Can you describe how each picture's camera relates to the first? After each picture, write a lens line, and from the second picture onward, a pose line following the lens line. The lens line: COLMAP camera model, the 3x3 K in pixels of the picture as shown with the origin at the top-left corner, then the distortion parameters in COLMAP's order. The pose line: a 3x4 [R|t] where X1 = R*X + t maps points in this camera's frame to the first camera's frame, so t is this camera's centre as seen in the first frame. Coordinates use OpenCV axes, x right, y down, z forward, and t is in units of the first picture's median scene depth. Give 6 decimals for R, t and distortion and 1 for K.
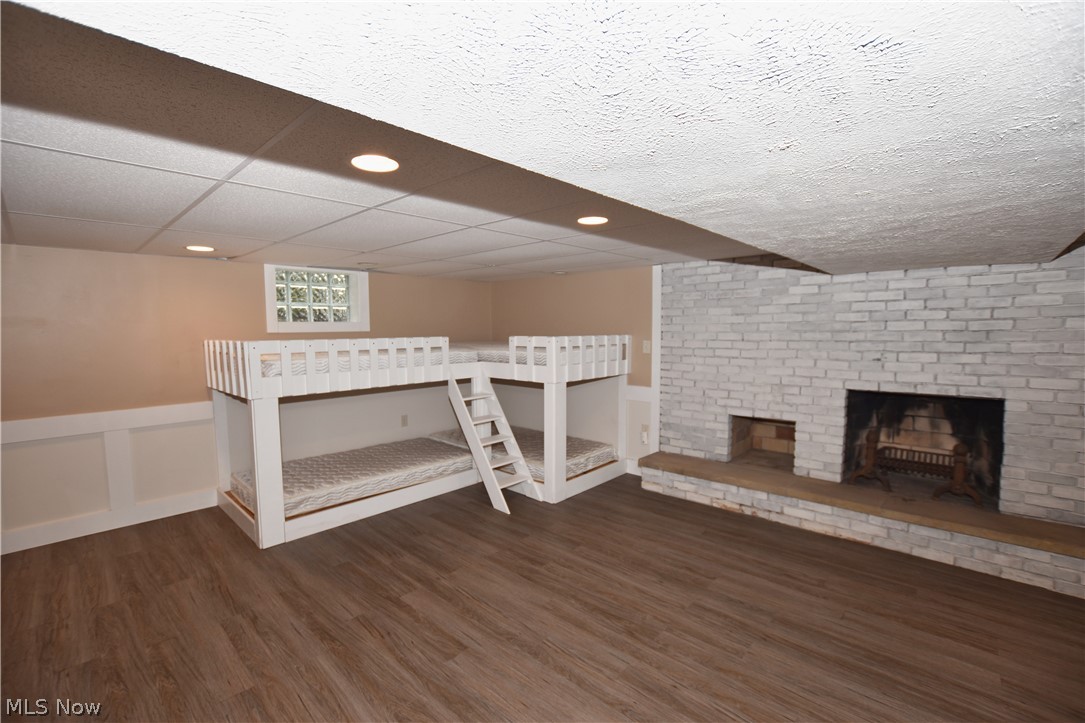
lens RADIAL K [[474.8, 0, 543.4], [0, 474.8, 364.9], [0, 0, 1]] dist [-0.026230, -0.000086]
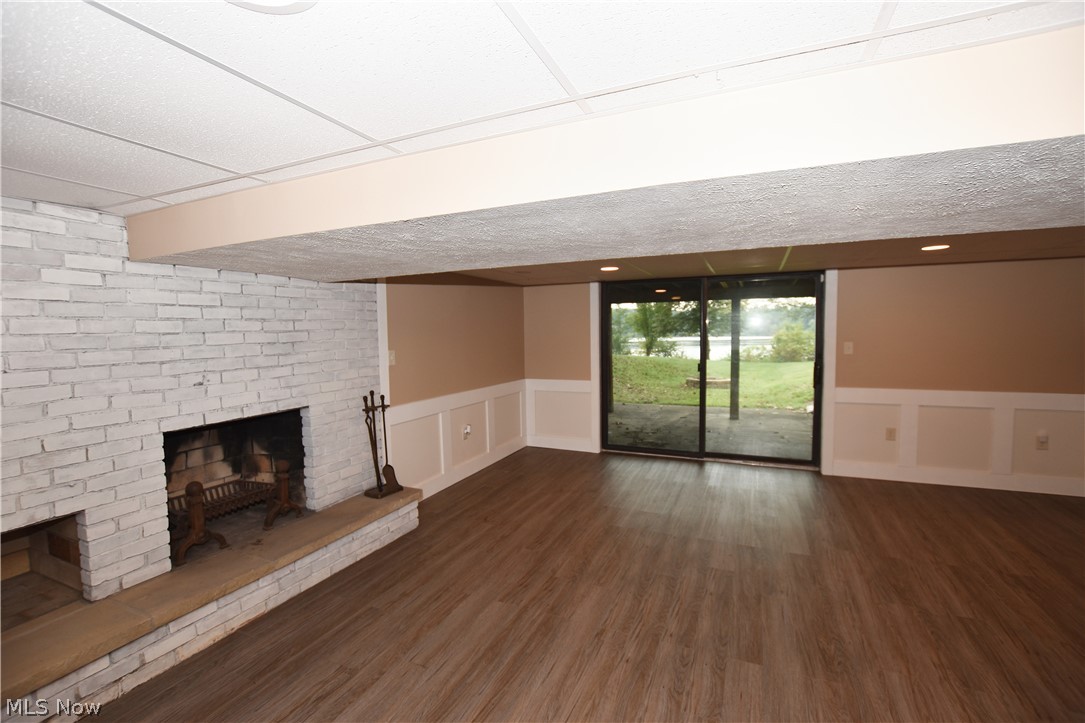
lens RADIAL K [[474.8, 0, 545.2], [0, 474.8, 362.2], [0, 0, 1]] dist [-0.026230, -0.000086]
pose [[-0.317438, -0.045930, 0.947166, -0.176332], [0.092057, 0.992616, 0.078986, -0.055219], [-0.943800, 0.112267, -0.310866, 0.722098]]
